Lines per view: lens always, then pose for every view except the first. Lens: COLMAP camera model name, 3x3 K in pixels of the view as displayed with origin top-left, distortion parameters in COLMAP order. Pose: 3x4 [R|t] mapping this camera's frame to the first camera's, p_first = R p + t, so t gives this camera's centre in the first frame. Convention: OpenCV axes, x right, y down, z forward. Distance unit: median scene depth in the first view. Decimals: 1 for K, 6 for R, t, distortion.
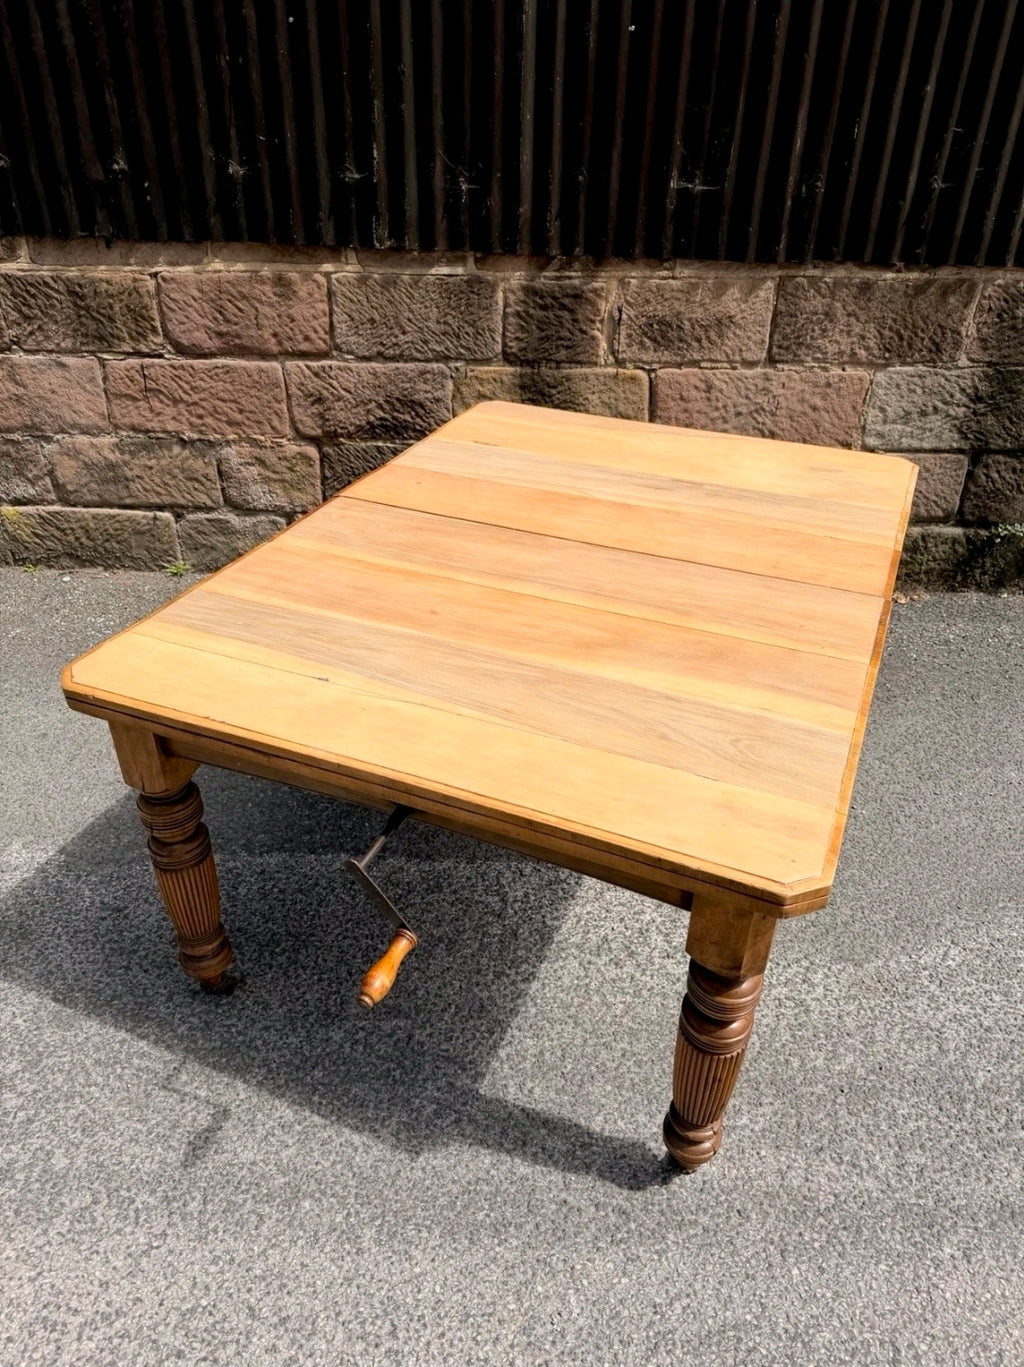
lens RADIAL K [[976.5, 0, 508.6], [0, 976.5, 688.7], [0, 0, 1]] dist [0.025030, -0.040925]
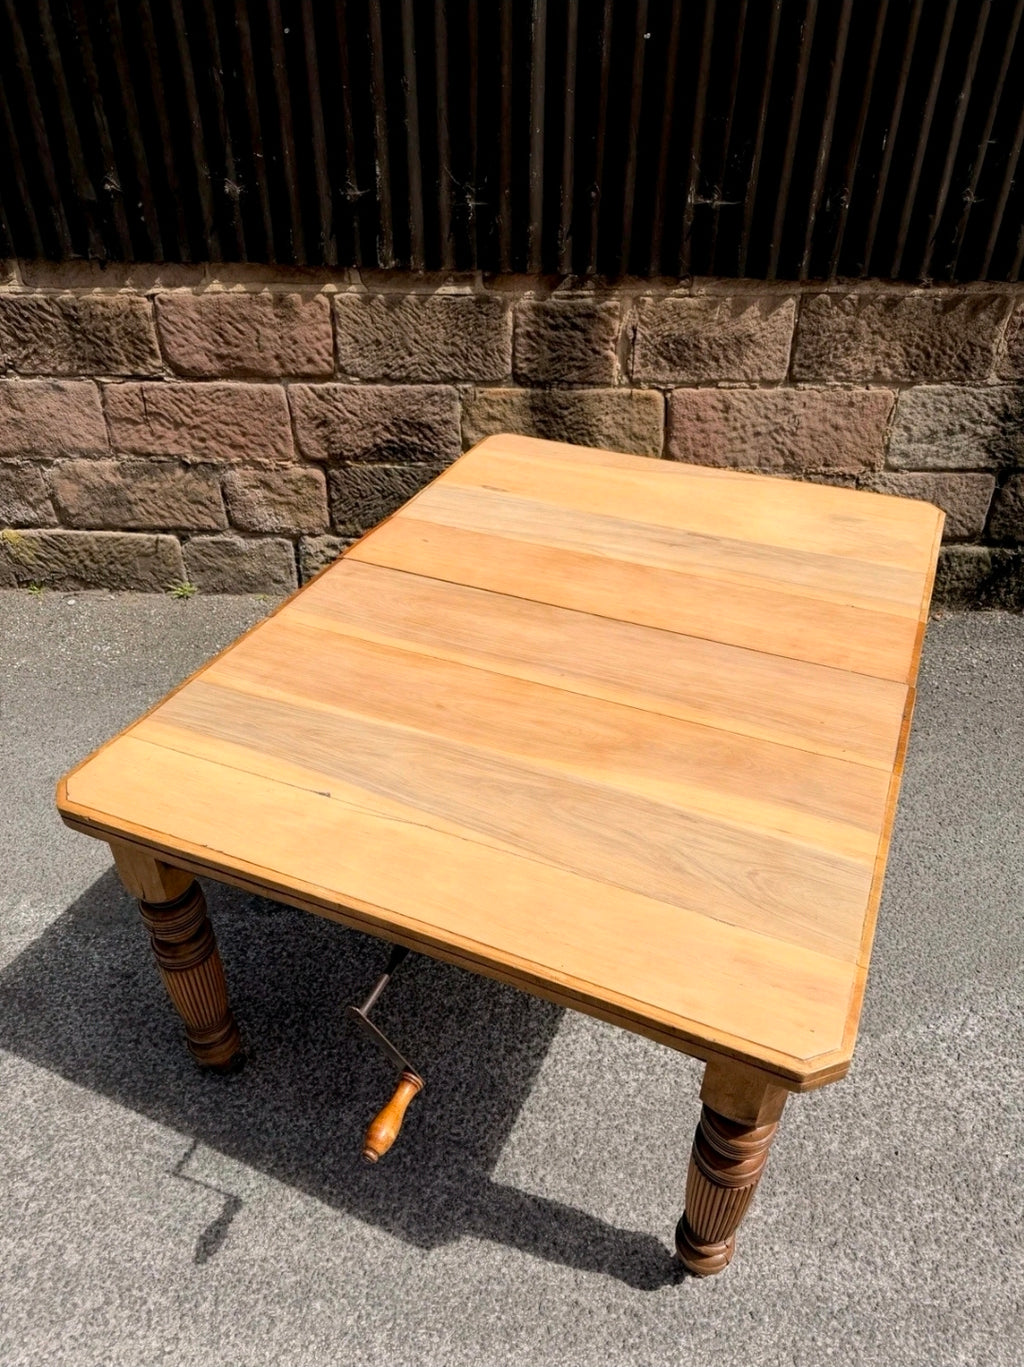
lens RADIAL K [[975.2, 0, 512.1], [0, 975.2, 694.6], [0, 0, 1]] dist [0.027805, -0.039857]
pose [[0.999910, -0.004620, -0.012586, 0.004030], [0.005278, 0.998591, 0.052807, -0.079595], [0.012324, -0.052868, 0.998525, 0.020453]]
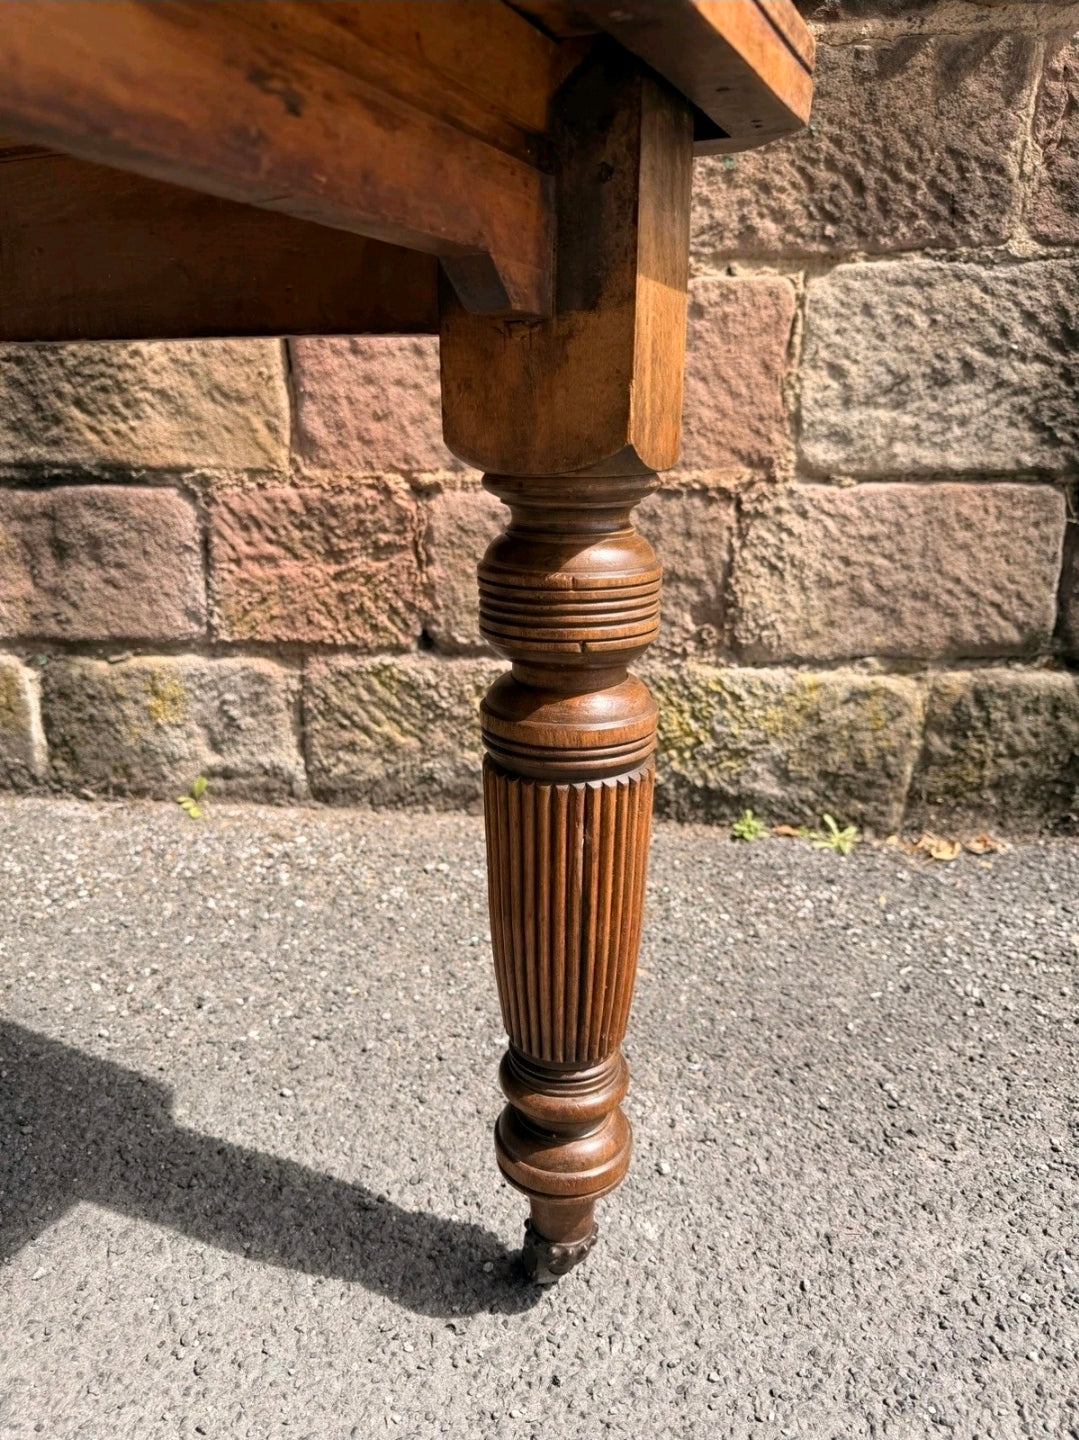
lens RADIAL K [[1027.3, 0, 539.6], [0, 1027.3, 731.6], [0, 0, 1]] dist [0.027805, -0.039857]
pose [[0.998693, 0.008931, -0.050321, 0.290264], [-0.023140, 0.956927, -0.289405, -0.011469], [0.045569, 0.290191, 0.955883, 0.646630]]
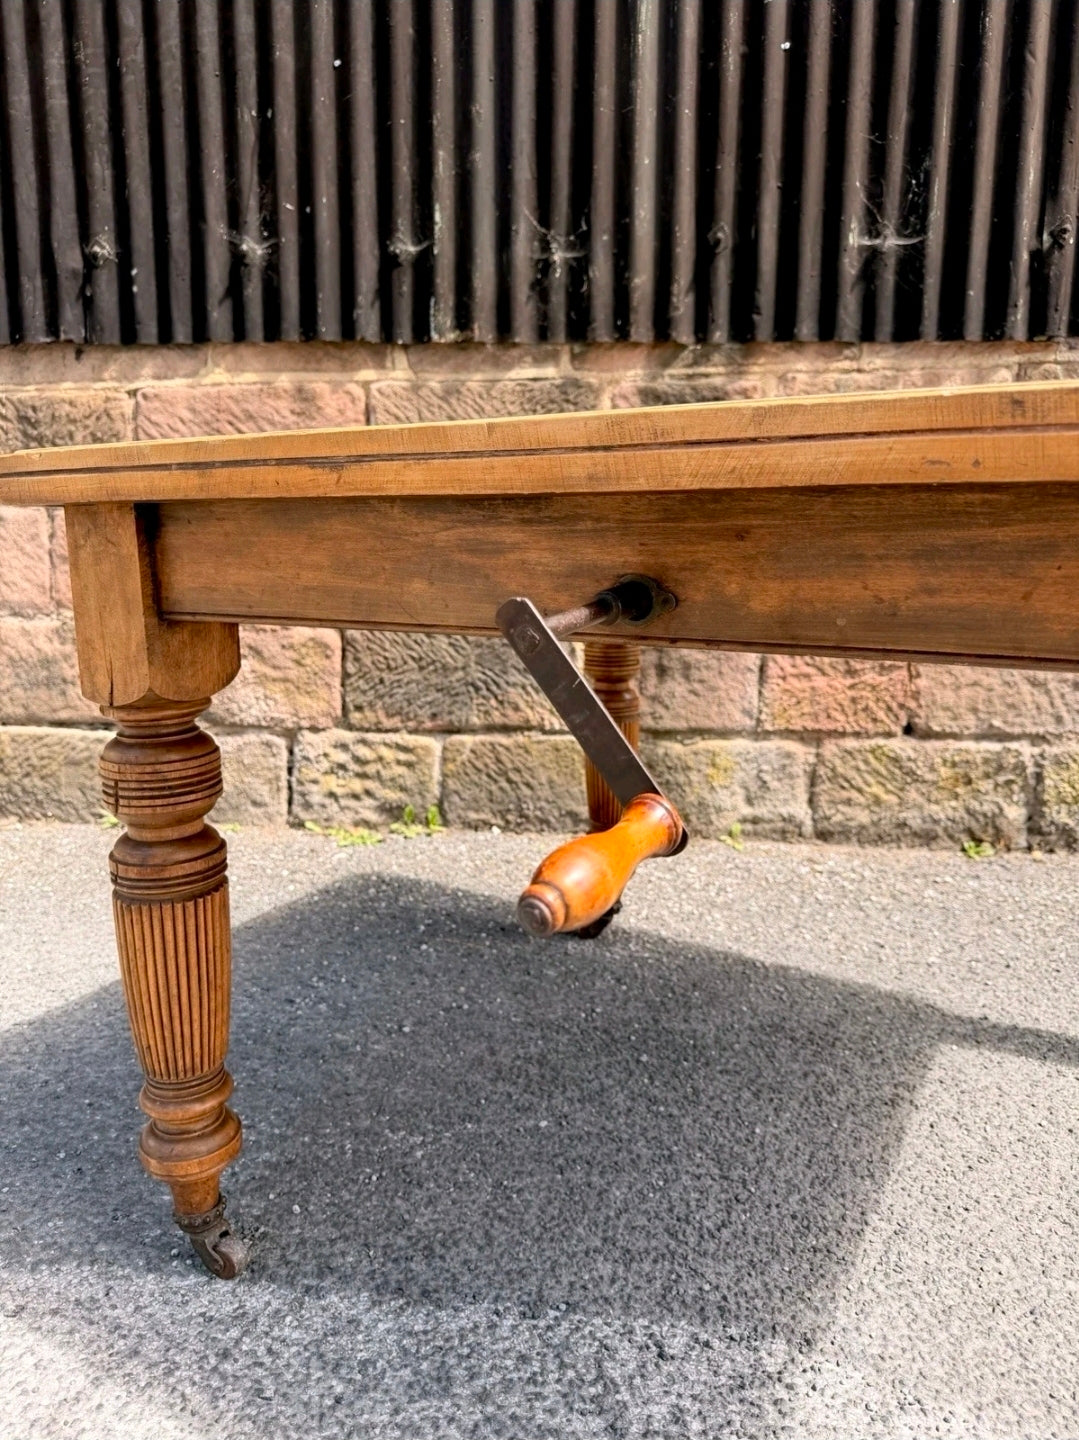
lens RADIAL K [[1034.6, 0, 531.1], [0, 1034.6, 711.1], [0, 0, 1]] dist [0.054783, -0.101937]
pose [[0.996790, -0.001423, -0.080051, -0.003302], [-0.029676, 0.922054, -0.385923, 0.088232], [0.074360, 0.387059, 0.919051, 0.395119]]
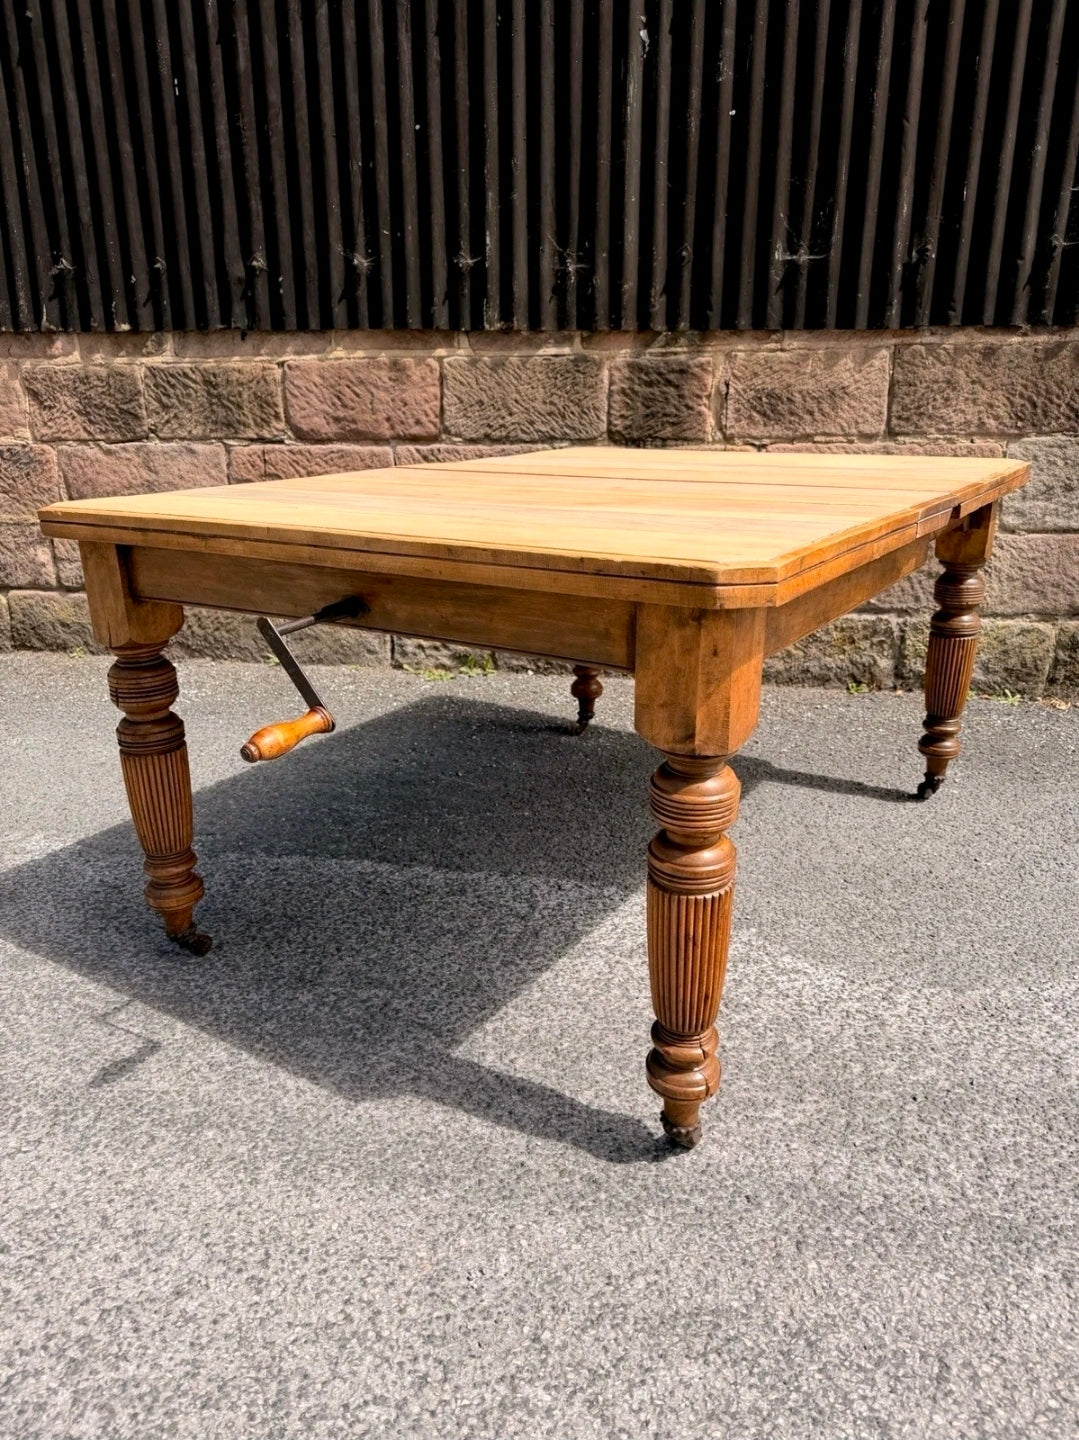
lens RADIAL K [[1027.3, 0, 539.6], [0, 1027.3, 731.6], [0, 0, 1]] dist [0.027805, -0.039857]
pose [[0.986672, 0.031747, -0.159592, 0.103602], [-0.070049, 0.968120, -0.240493, 0.209734], [0.146870, 0.248467, 0.957441, 0.070943]]
